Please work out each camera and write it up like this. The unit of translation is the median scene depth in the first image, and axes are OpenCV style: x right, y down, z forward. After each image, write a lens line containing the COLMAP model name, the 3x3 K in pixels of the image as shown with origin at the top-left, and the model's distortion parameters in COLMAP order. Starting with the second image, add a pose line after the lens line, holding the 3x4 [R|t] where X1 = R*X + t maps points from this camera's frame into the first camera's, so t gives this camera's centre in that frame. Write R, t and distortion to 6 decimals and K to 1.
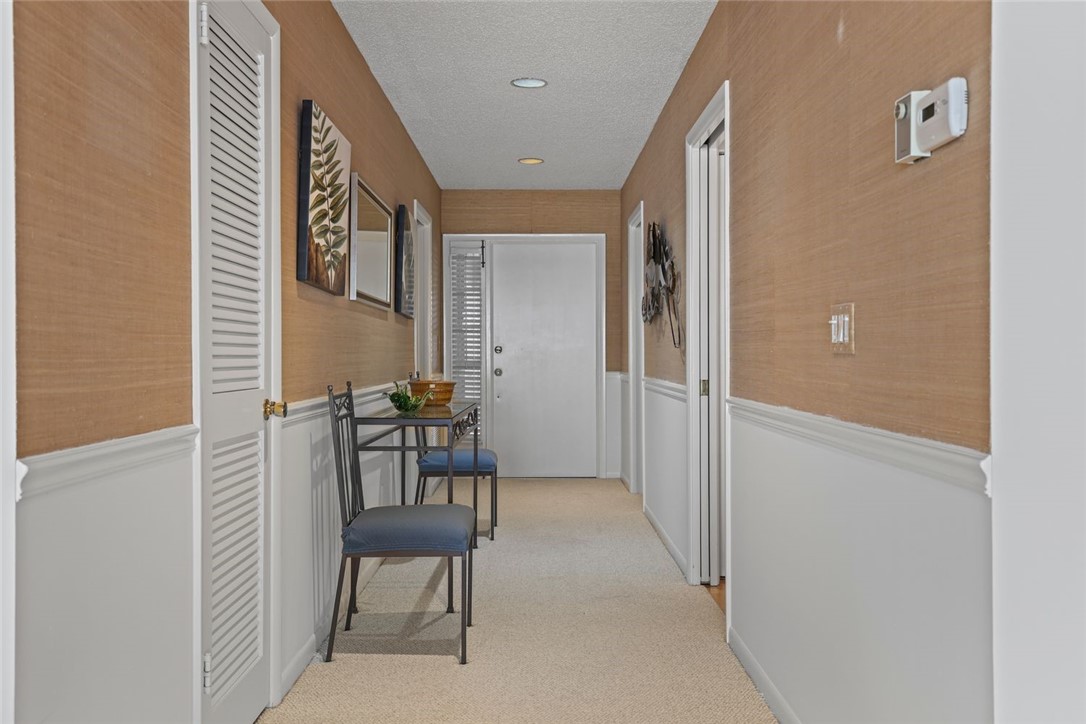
lens RADIAL K [[498.9, 0, 543.0], [0, 498.9, 362.0], [0, 0, 1]] dist [-0.032979, 0.000295]
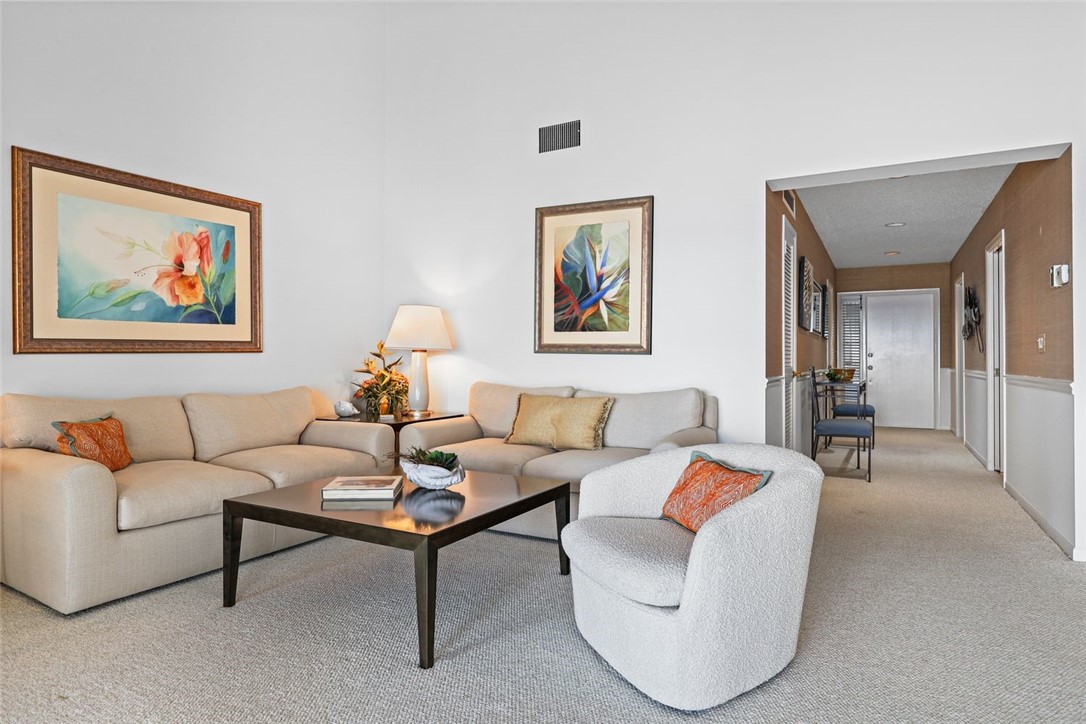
lens RADIAL K [[603.9, 0, 543.0], [0, 603.9, 362.0], [0, 0, 1]] dist [-0.024443, 0.000324]
pose [[0.889587, 0.002734, -0.456758, -0.188958], [-0.017589, 0.999445, -0.028273, 0.101575], [0.456427, 0.033185, 0.889142, -1.815252]]
